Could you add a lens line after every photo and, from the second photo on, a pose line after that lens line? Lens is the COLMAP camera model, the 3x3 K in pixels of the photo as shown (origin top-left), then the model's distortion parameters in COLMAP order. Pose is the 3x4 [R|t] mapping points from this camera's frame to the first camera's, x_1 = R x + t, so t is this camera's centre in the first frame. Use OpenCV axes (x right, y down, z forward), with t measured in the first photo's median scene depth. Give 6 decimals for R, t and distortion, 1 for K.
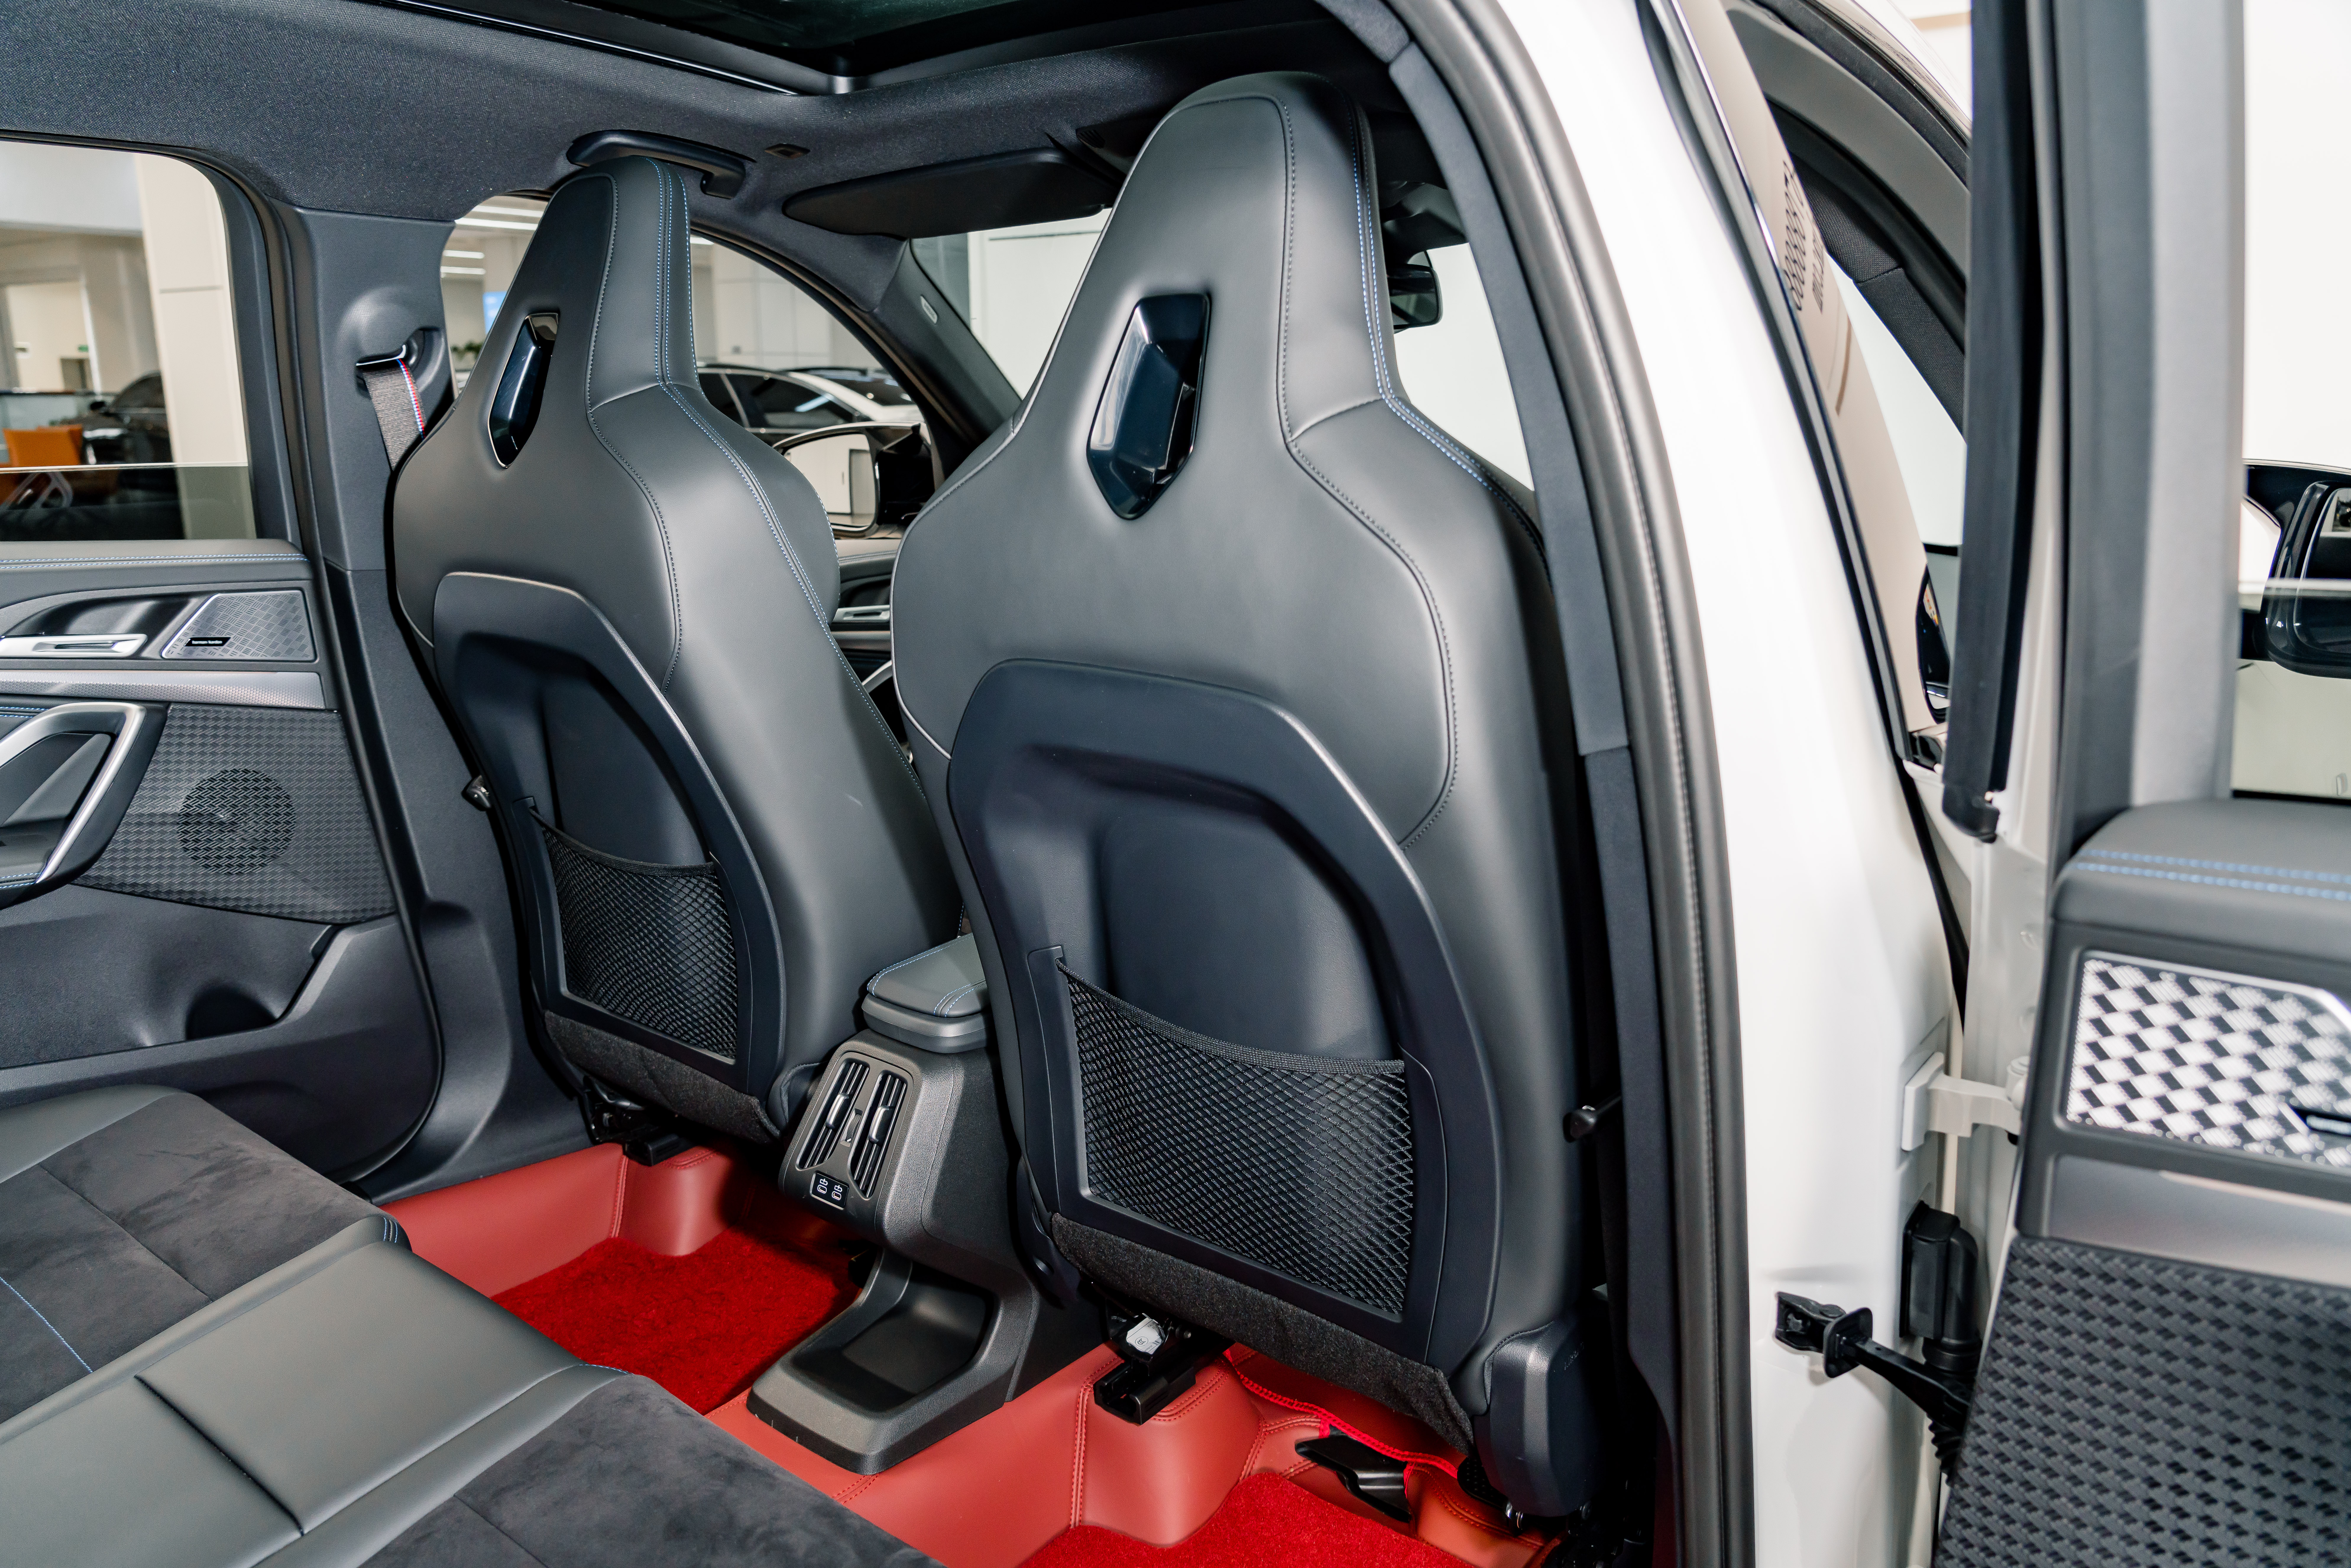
lens RADIAL K [[1694.9, 0, 1175.5], [0, 1694.9, 784.0], [0, 0, 1]] dist [0.002079, 0.000226]
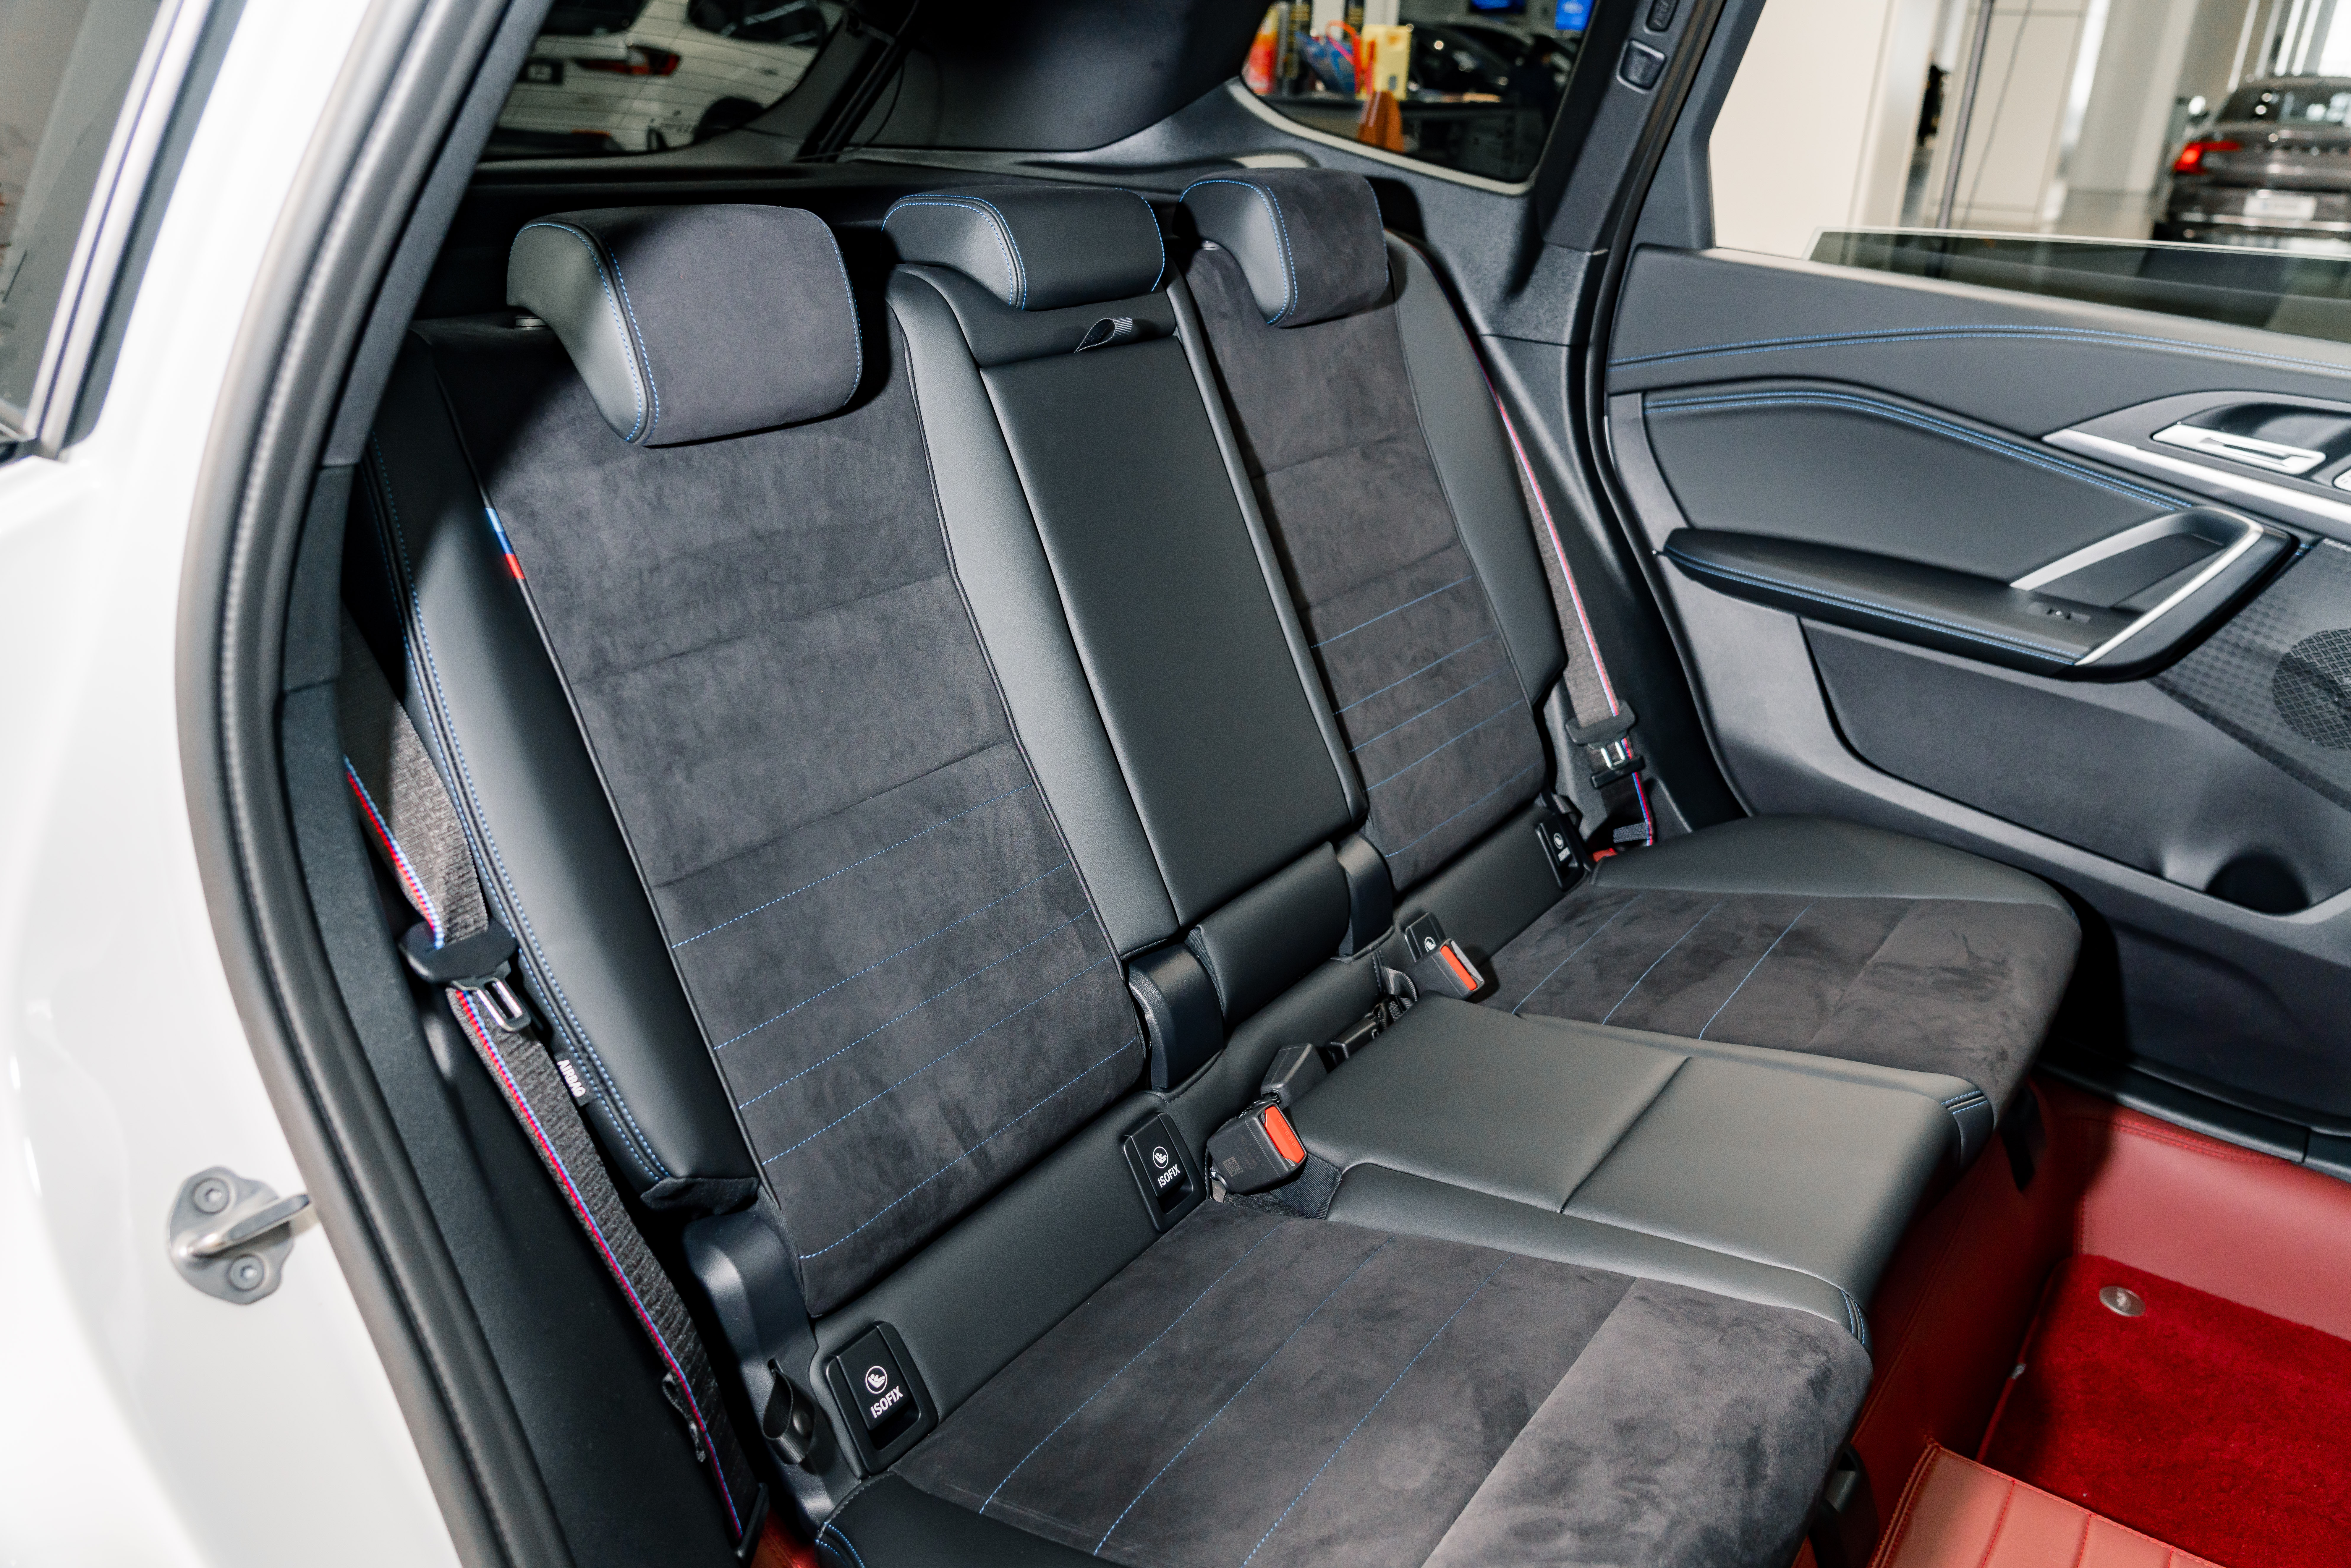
lens RADIAL K [[1806.6, 0, 1175.5], [0, 1806.6, 784.0], [0, 0, 1]] dist [-0.001138, 0.033899]
pose [[0.092170, 0.378550, -0.920980, 0.283221], [-0.270844, 0.899576, 0.342646, -0.096005], [0.958201, 0.217860, 0.185442, 0.281342]]
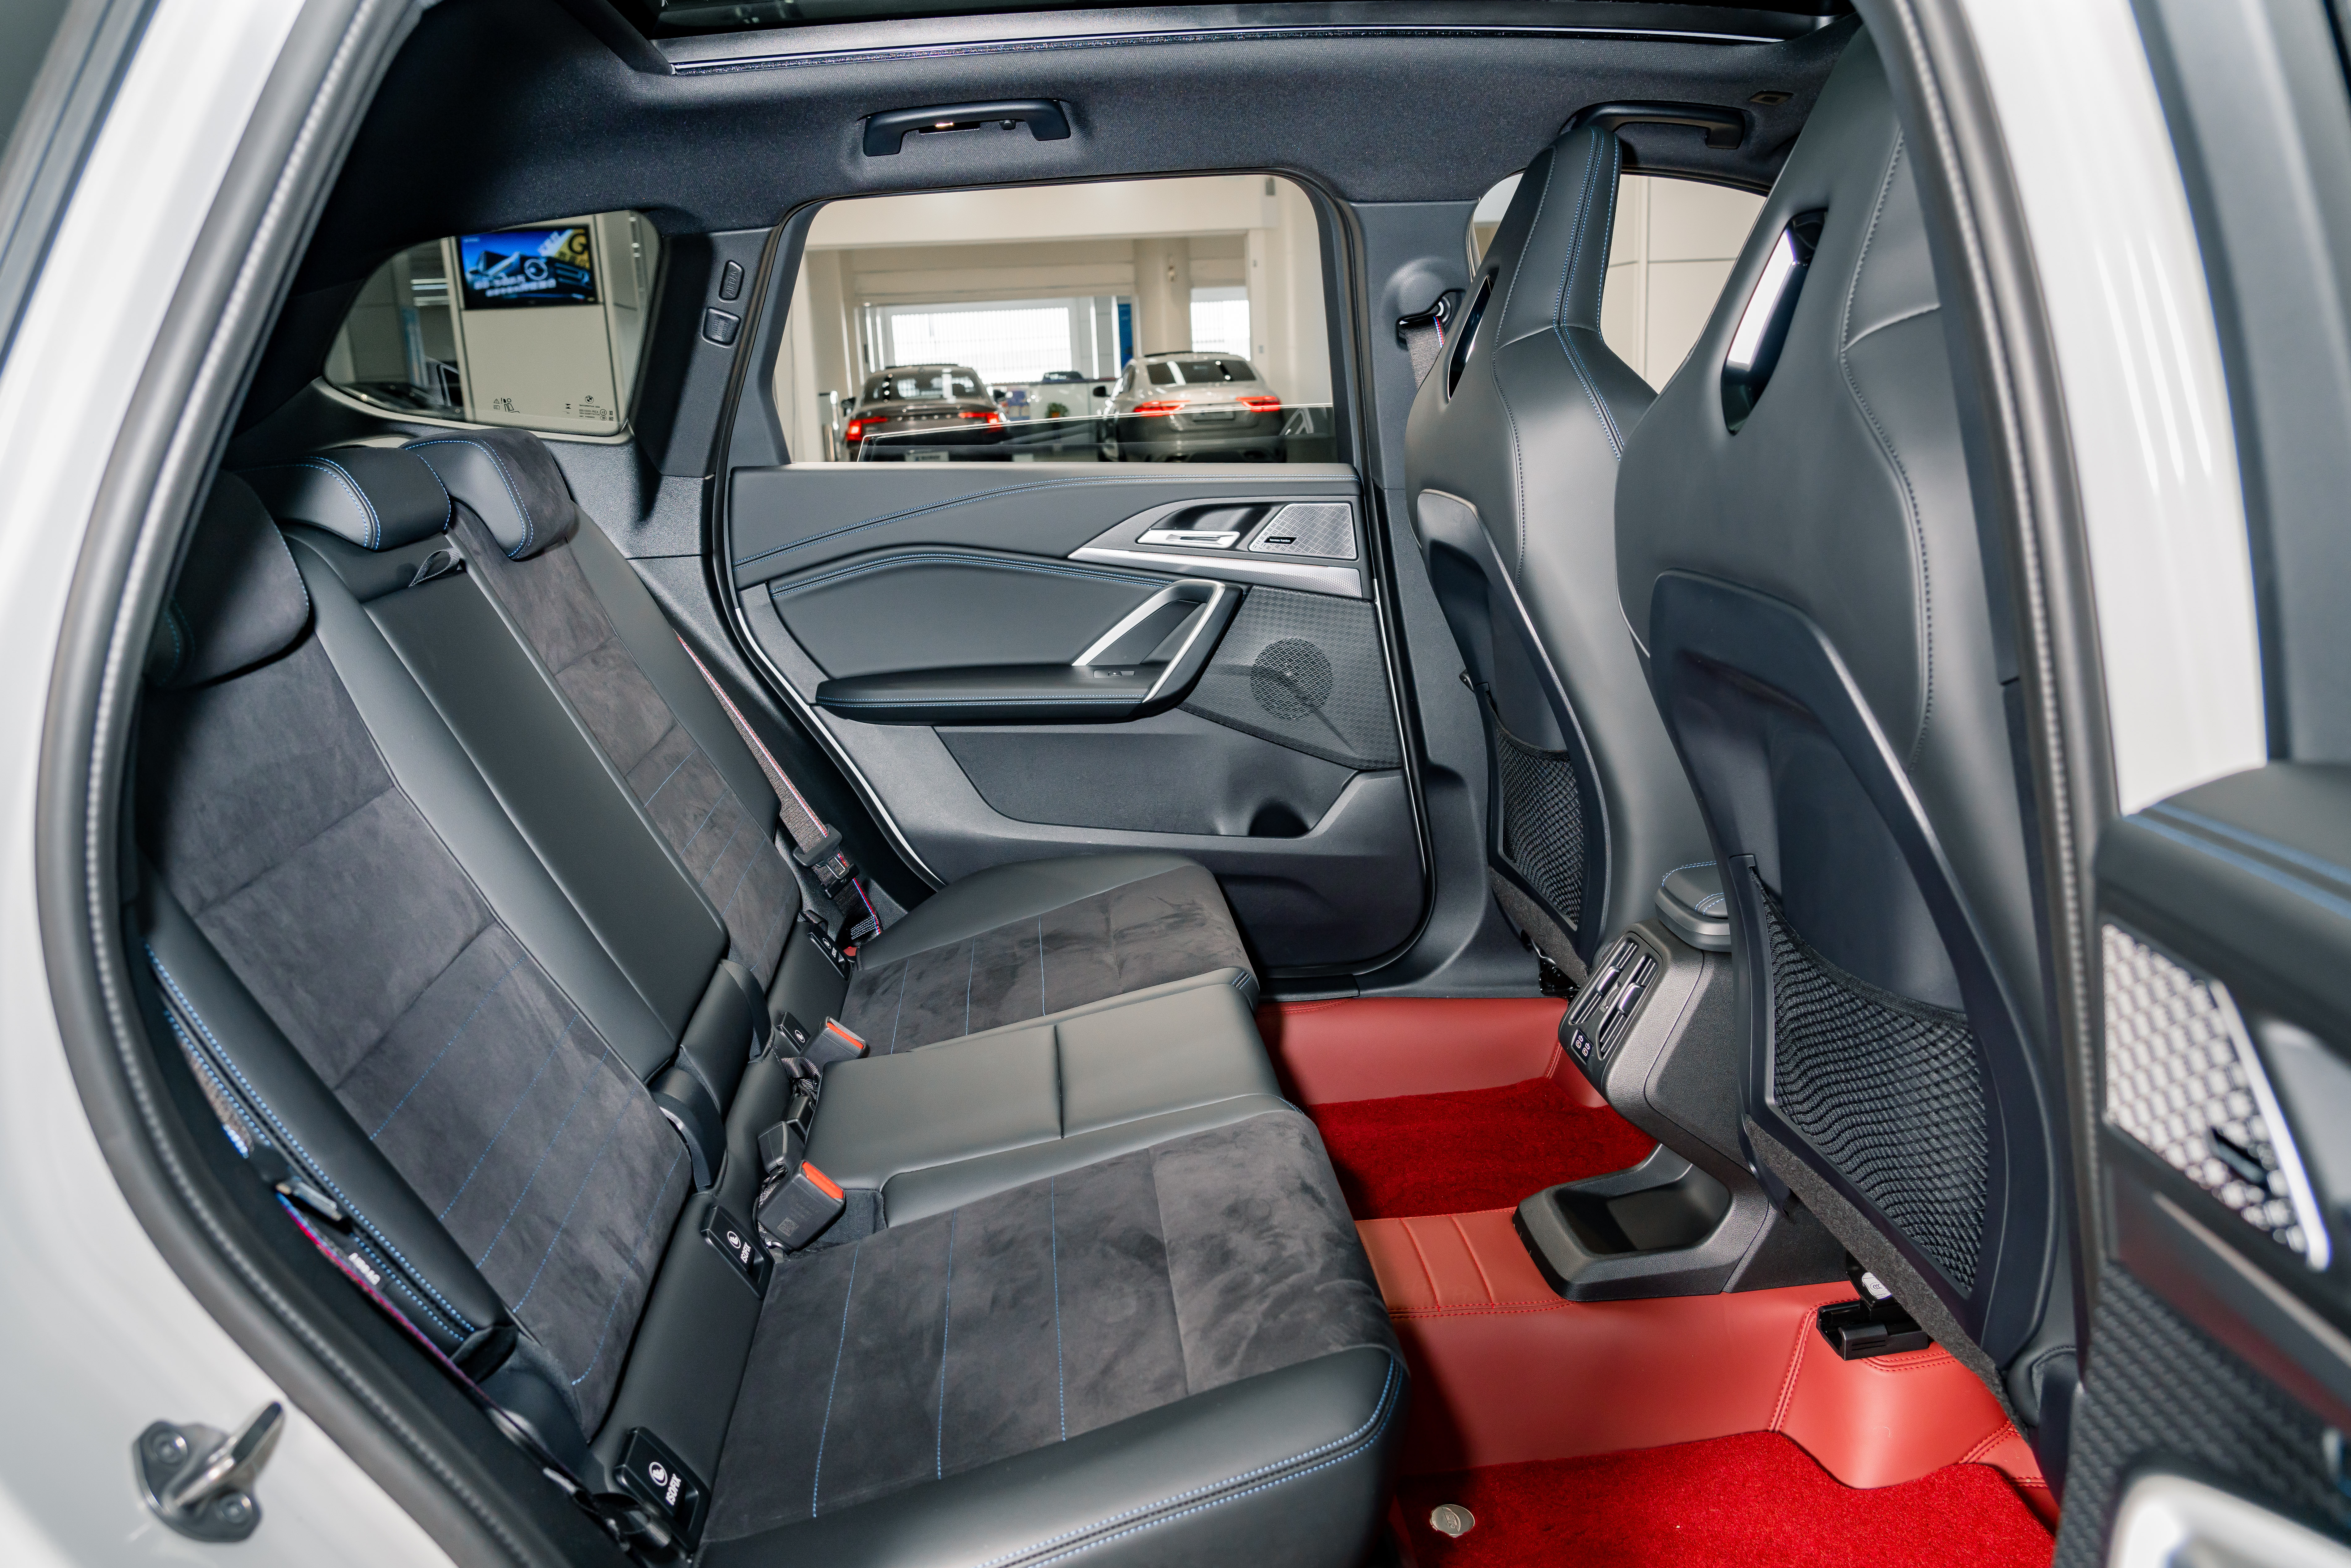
lens RADIAL K [[1629.4, 0, 1175.5], [0, 1629.4, 784.0], [0, 0, 1]] dist [-0.023480, -0.002536]
pose [[0.705078, 0.141703, -0.694827, 0.293674], [-0.116184, 0.989675, 0.083936, 0.008180], [0.699547, 0.021547, 0.714261, 0.035216]]
